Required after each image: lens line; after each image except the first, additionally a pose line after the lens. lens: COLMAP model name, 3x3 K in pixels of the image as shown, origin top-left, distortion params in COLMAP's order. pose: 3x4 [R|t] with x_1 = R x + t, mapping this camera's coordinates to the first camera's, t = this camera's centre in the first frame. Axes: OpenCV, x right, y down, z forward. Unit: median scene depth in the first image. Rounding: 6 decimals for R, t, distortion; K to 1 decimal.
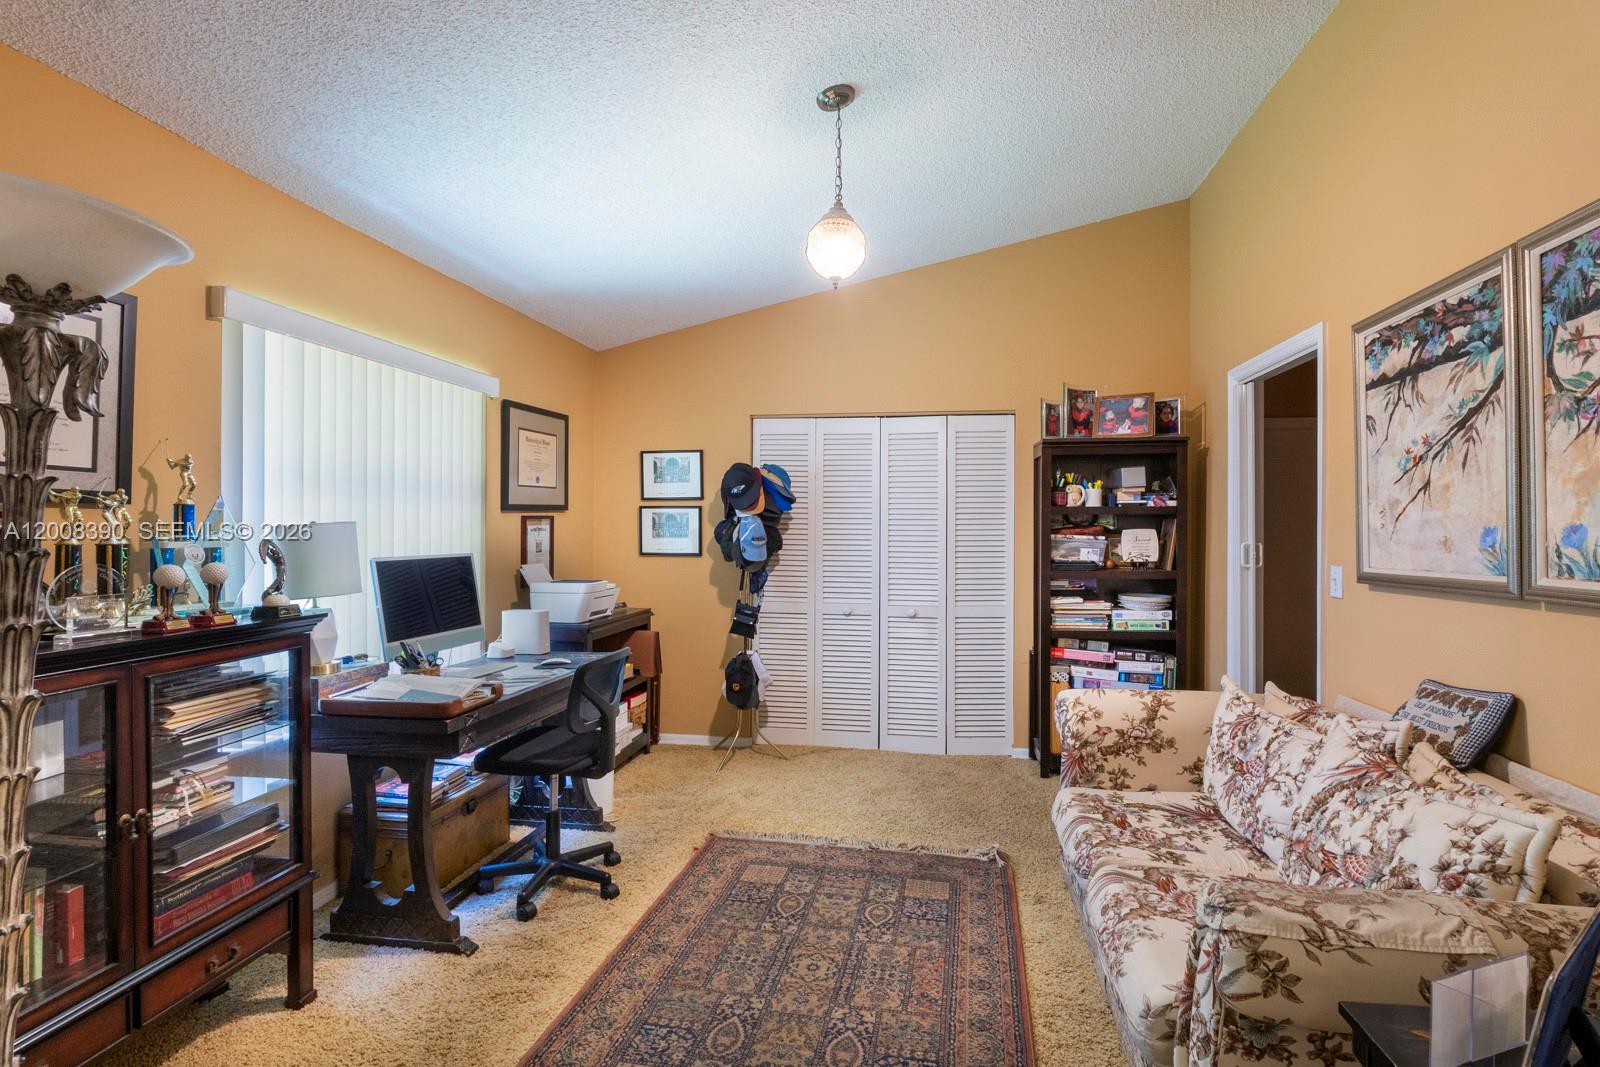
lens RADIAL K [[778.0, 0, 806.5], [0, 778.0, 527.7], [0, 0, 1]] dist [-0.025069, 0.004385]
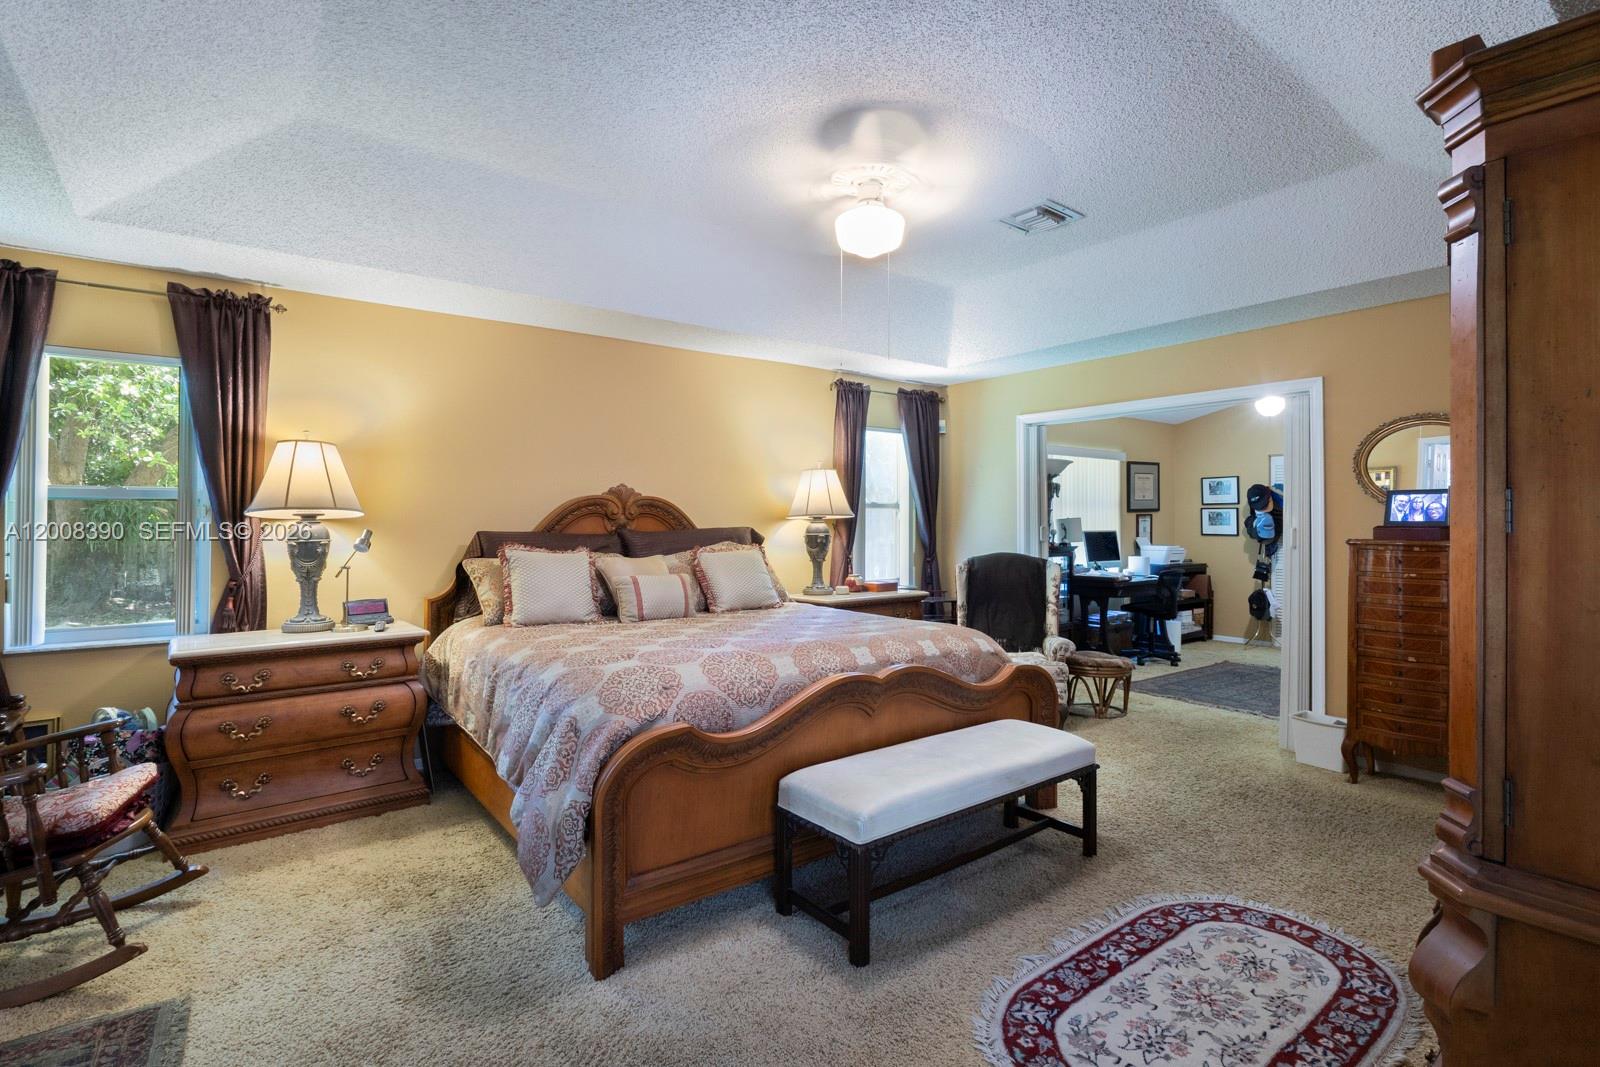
lens RADIAL K [[778.0, 0, 805.9], [0, 778.0, 522.4], [0, 0, 1]] dist [-0.025069, 0.004385]
pose [[0.736053, -0.001030, -0.676923, 0.497595], [0.001255, 0.999999, -0.000156, 0.007132], [0.676923, -0.000734, 0.736054, -1.452560]]
